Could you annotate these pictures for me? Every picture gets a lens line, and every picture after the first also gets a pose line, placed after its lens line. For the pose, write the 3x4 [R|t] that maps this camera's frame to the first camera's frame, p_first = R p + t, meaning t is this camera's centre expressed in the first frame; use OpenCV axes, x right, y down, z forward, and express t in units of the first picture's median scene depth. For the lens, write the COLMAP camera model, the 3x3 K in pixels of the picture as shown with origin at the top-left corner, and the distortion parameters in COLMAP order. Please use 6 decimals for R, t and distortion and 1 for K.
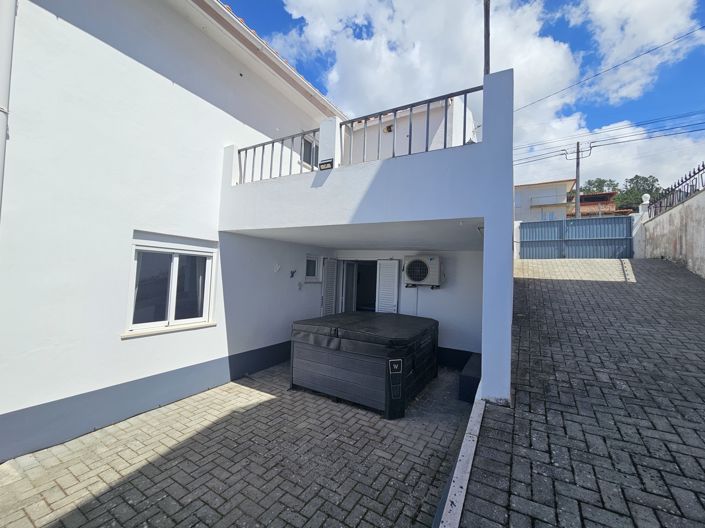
lens RADIAL K [[291.6, 0, 352.7], [0, 291.6, 264.6], [0, 0, 1]] dist [-0.001404, -0.000175]
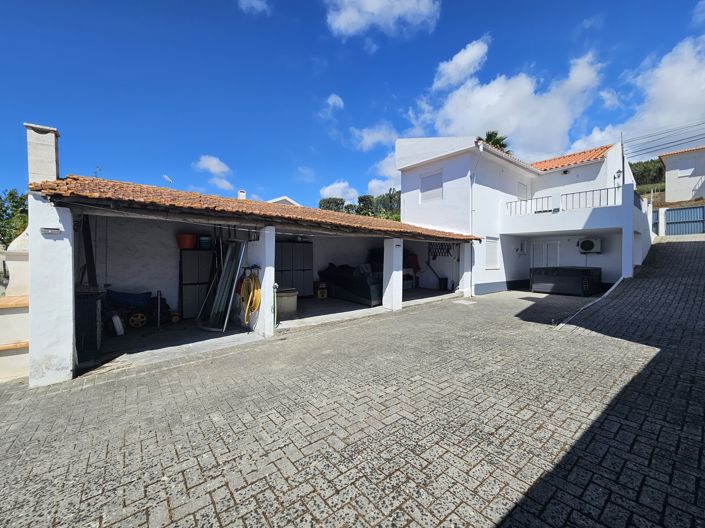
lens RADIAL K [[291.6, 0, 352.2], [0, 291.6, 262.4], [0, 0, 1]] dist [-0.001404, -0.000175]
pose [[0.930804, -0.023572, -0.364757, -0.688037], [0.043858, 0.997911, 0.047430, -0.037080], [0.362877, -0.060146, 0.929894, -1.832673]]
